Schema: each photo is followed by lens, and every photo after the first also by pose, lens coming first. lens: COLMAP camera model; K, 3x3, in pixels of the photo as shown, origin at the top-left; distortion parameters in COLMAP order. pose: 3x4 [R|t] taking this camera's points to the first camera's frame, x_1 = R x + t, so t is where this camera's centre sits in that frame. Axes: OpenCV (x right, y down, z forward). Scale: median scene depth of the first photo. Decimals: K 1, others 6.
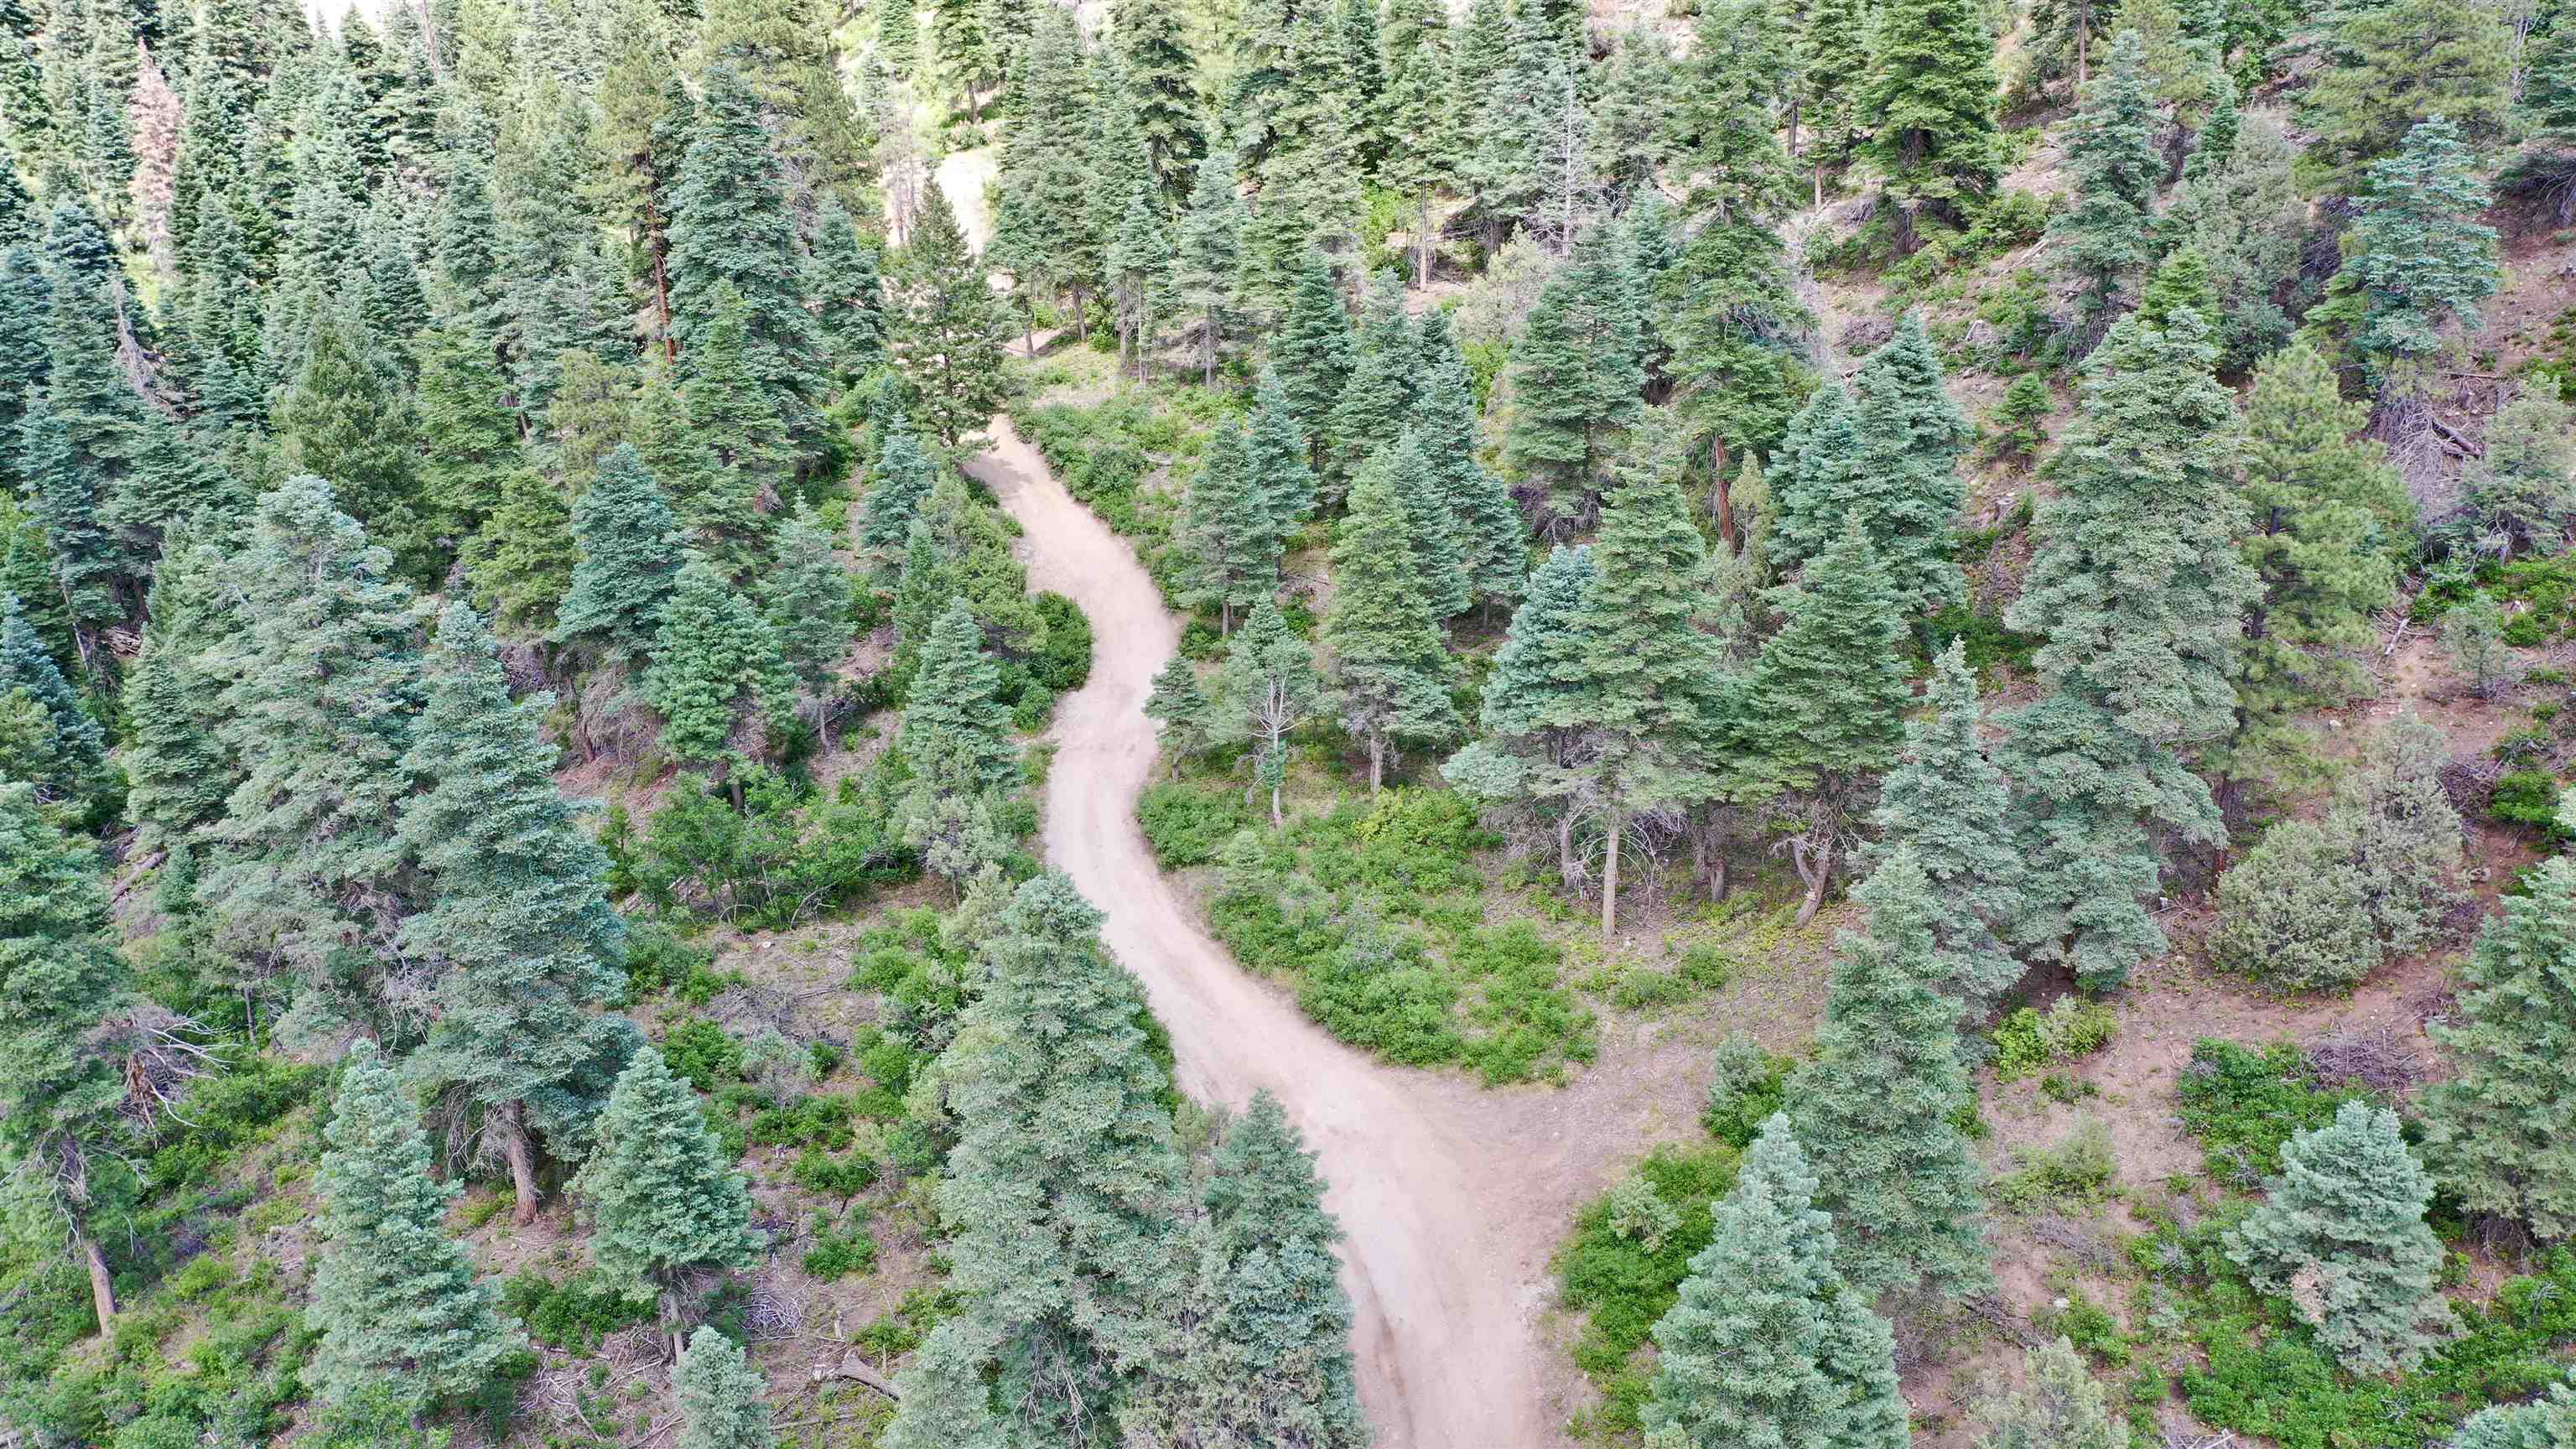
lens RADIAL K [[2047.0, 0, 1282.9], [0, 2047.0, 718.4], [0, 0, 1]] dist [0.025175, -0.000413]
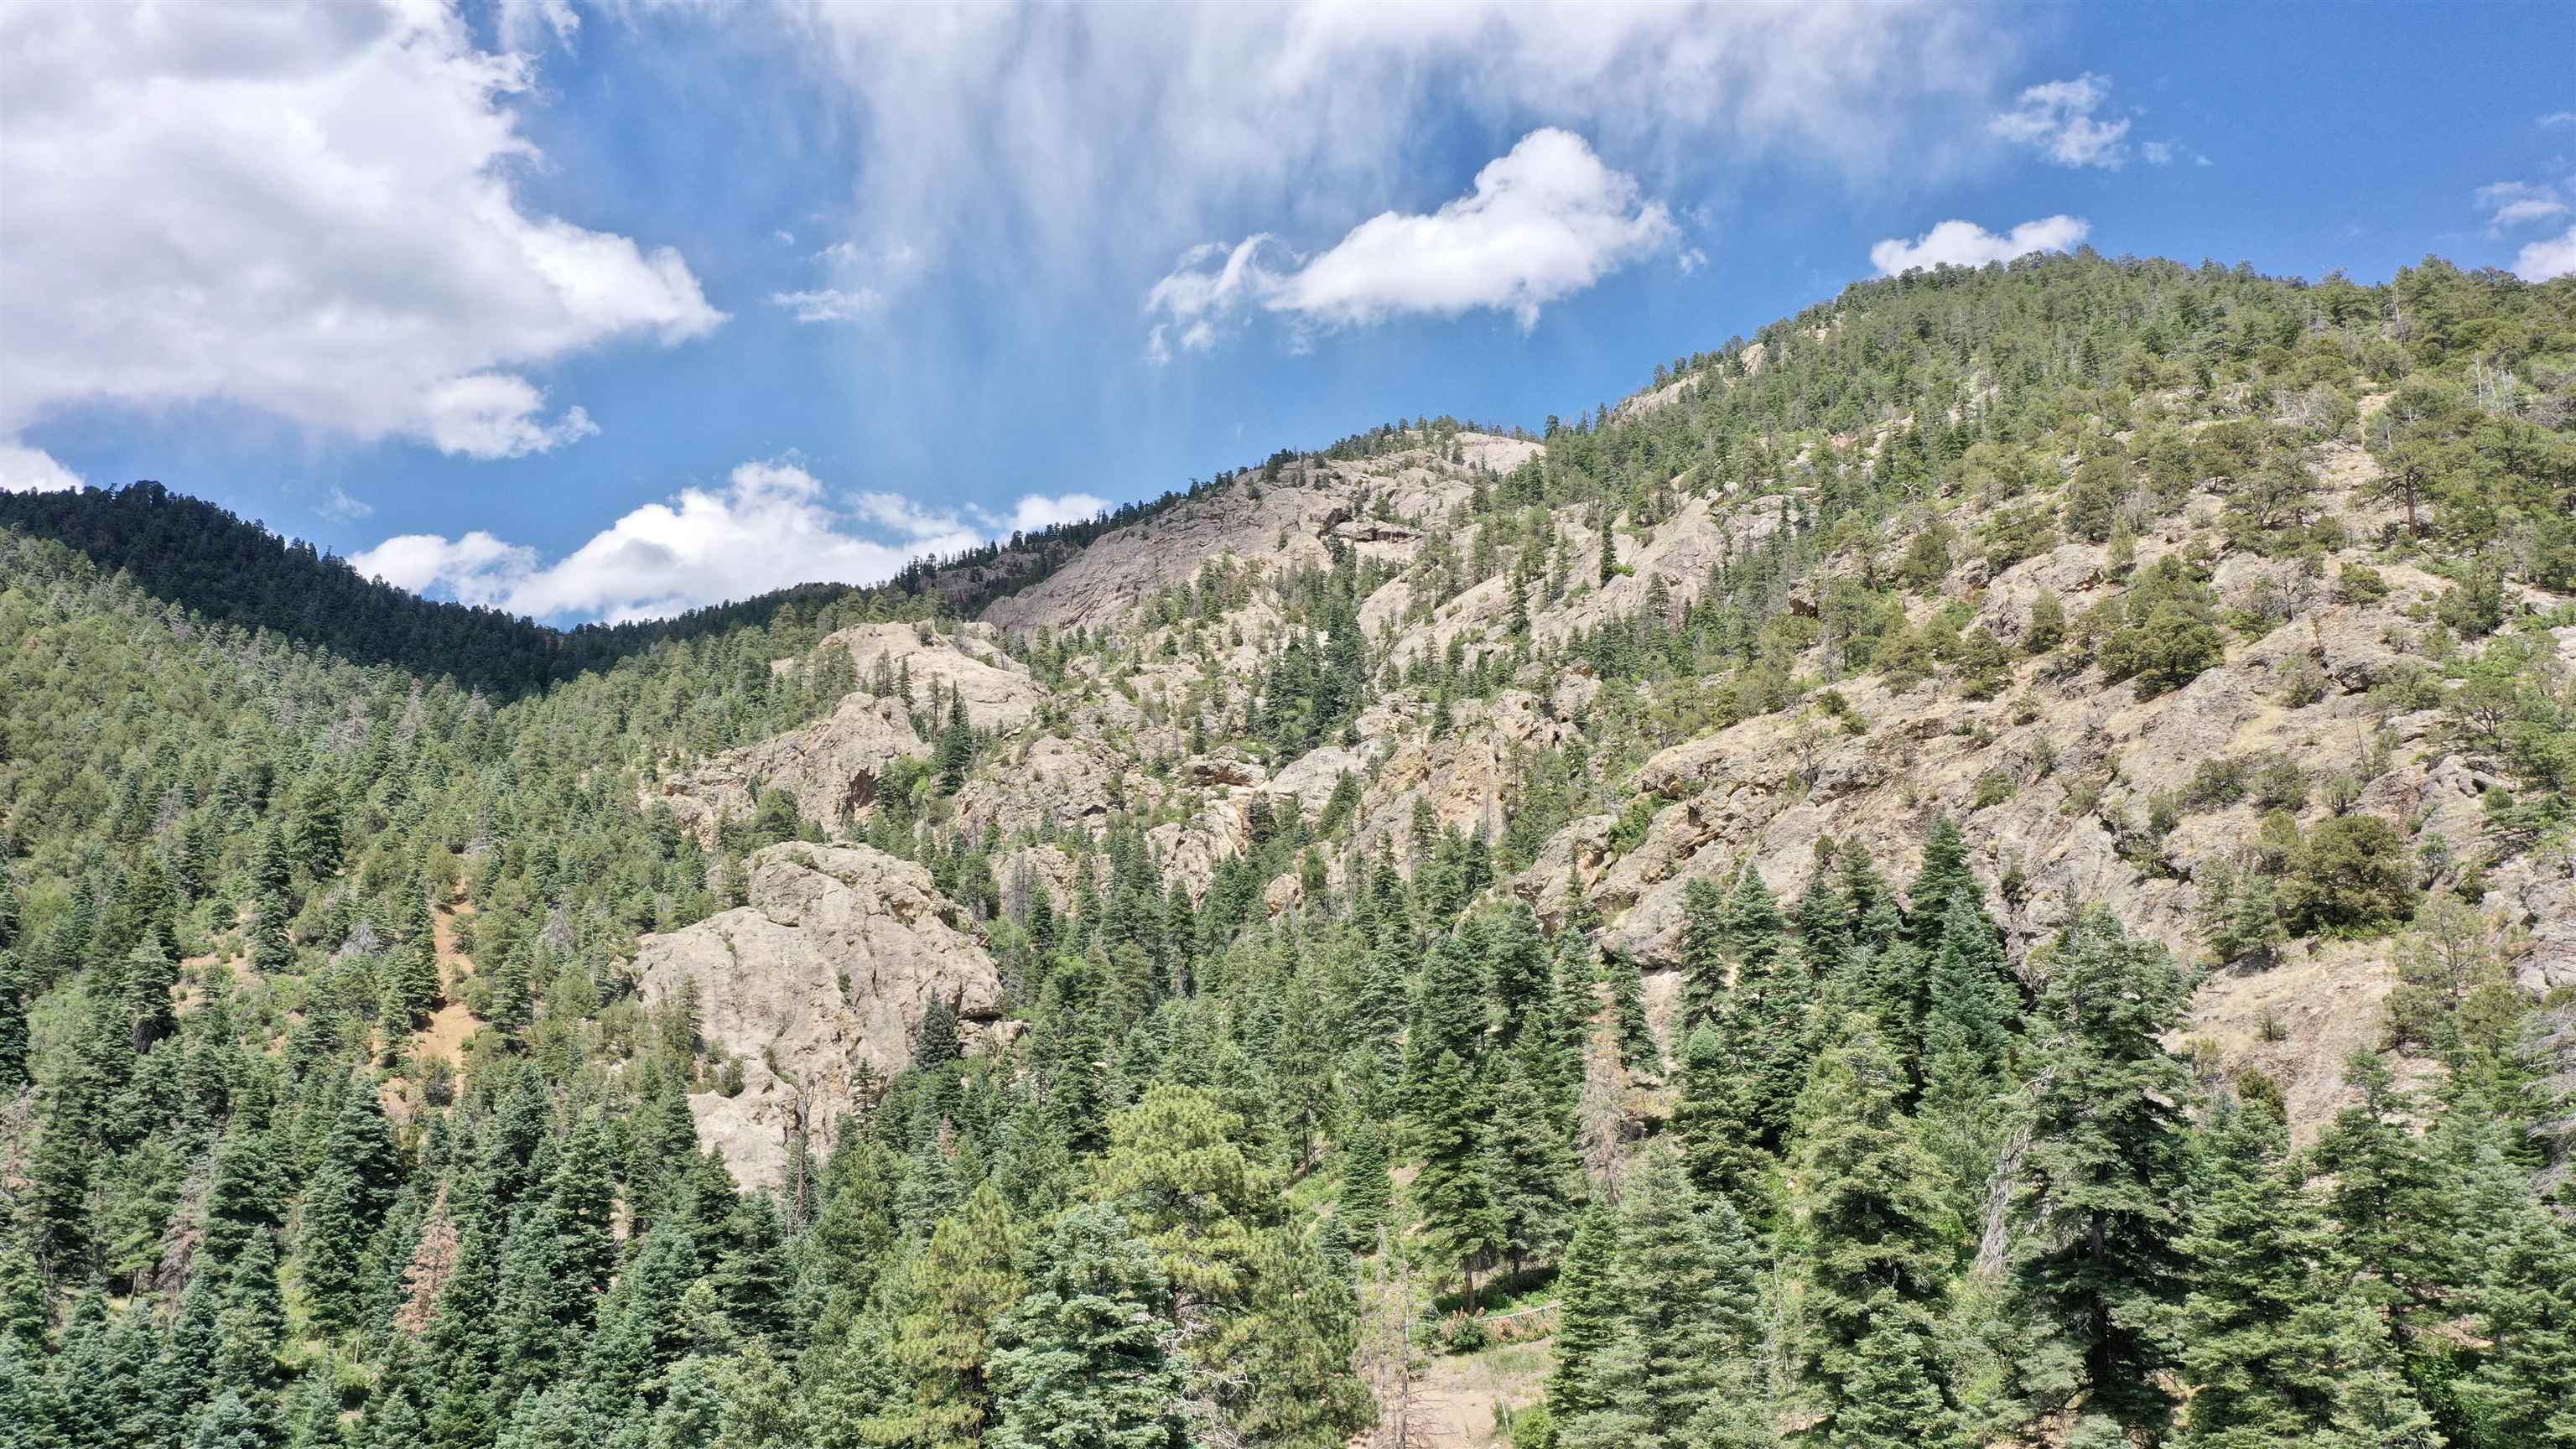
lens RADIAL K [[2047.0, 0, 1299.2], [0, 2047.0, 732.7], [0, 0, 1]] dist [0.025175, -0.000413]
pose [[0.982129, -0.021201, -0.187013, -0.117081], [-0.079907, 0.852668, -0.516307, -0.146892], [0.170406, 0.522023, 0.835735, 0.473609]]
